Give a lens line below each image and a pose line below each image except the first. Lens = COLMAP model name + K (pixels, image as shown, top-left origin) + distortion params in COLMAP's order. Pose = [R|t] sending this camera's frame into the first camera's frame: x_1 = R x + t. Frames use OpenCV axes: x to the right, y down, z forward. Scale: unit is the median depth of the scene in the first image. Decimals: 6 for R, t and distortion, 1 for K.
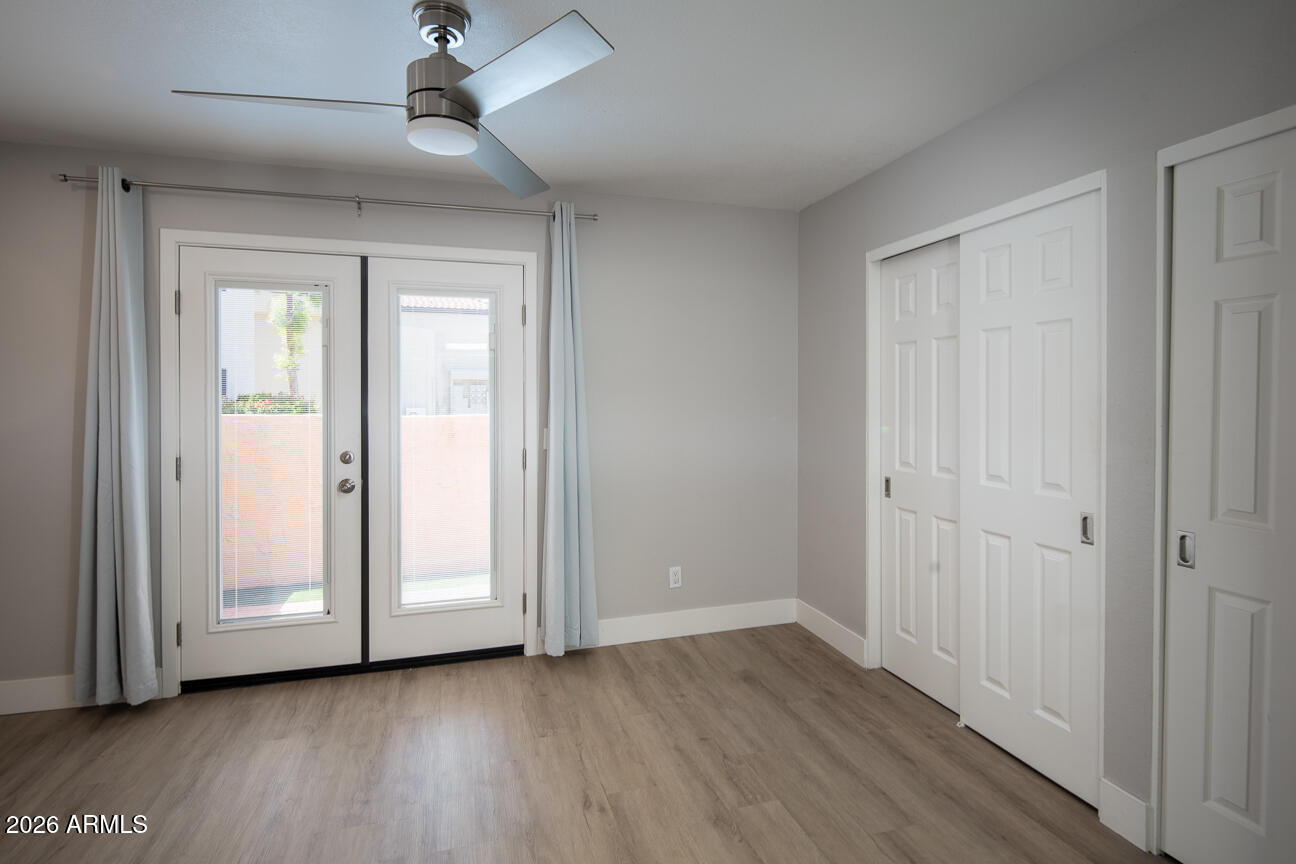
lens RADIAL K [[643.5, 0, 655.6], [0, 643.5, 414.0], [0, 0, 1]] dist [0.003838, -0.006878]
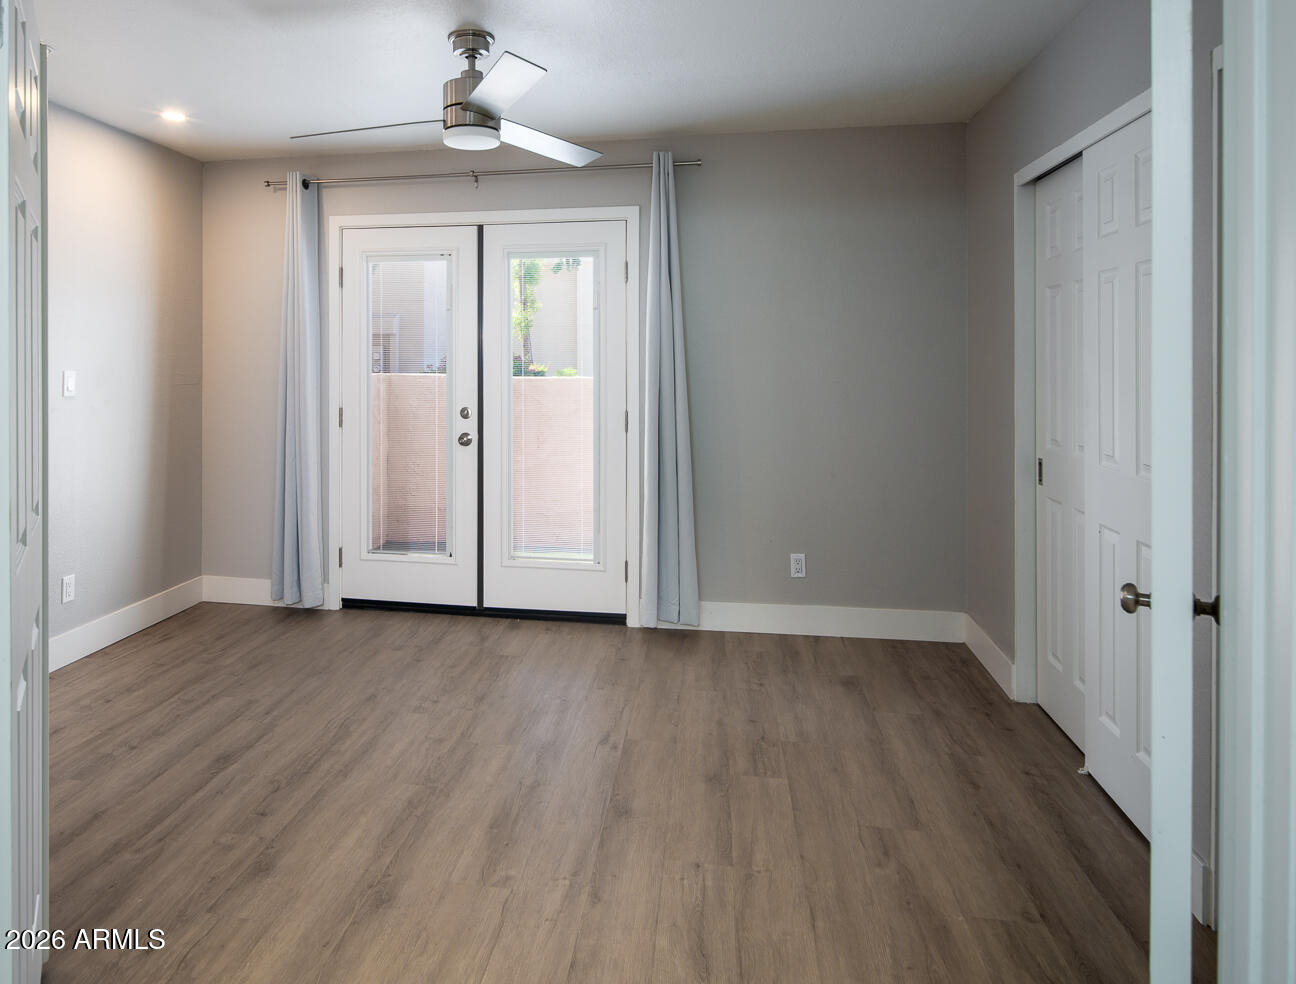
lens RADIAL K [[890.7, 0, 581.7], [0, 890.7, 379.2], [0, 0, 1]] dist [-0.002823, -0.002450]
pose [[0.883757, 0.011839, -0.467797, 0.404956], [-0.013003, 0.999915, 0.000742, 0.008555], [0.467766, 0.005427, 0.883836, -0.235504]]
